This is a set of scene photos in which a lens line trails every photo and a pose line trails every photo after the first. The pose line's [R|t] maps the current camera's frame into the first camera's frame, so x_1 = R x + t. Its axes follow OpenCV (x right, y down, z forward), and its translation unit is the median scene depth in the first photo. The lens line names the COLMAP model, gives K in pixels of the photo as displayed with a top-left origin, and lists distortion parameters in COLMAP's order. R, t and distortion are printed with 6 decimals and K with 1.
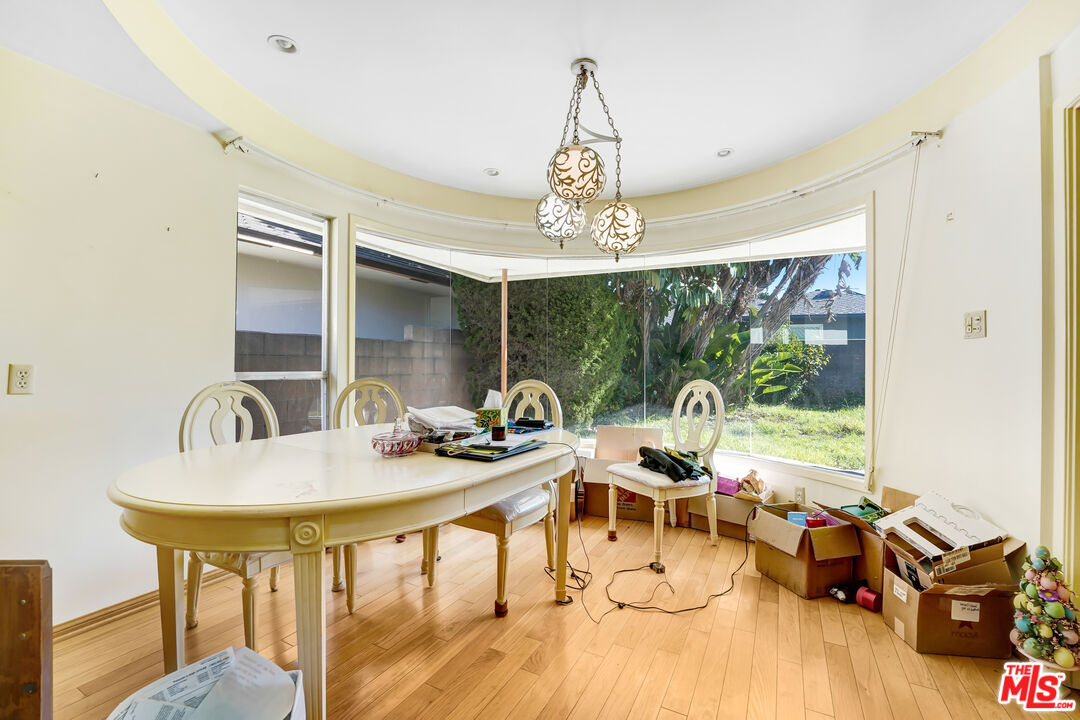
lens RADIAL K [[464.0, 0, 546.0], [0, 464.0, 361.2], [0, 0, 1]] dist [-0.017757, -0.000080]
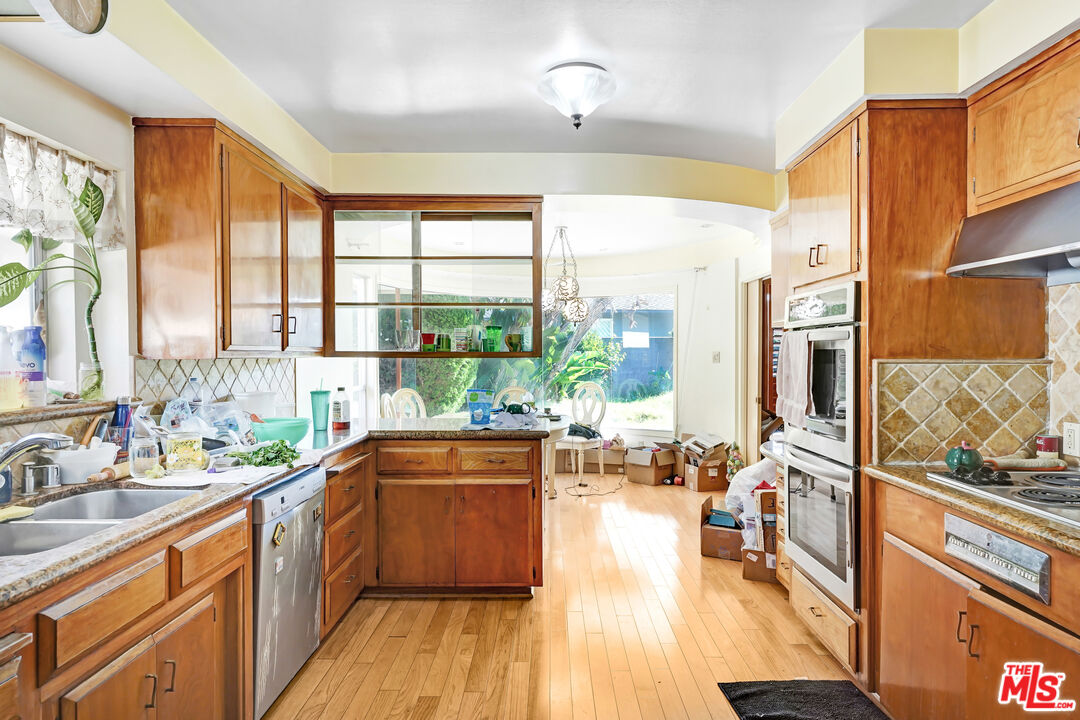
lens RADIAL K [[620.6, 0, 540.0], [0, 620.6, 360.0], [0, 0, 1]] dist [0.000344, -0.000091]
pose [[0.899538, -0.014623, 0.436599, -1.171387], [0.007720, 0.999816, 0.017581, -0.119044], [-0.436775, -0.012444, 0.899485, -1.363721]]
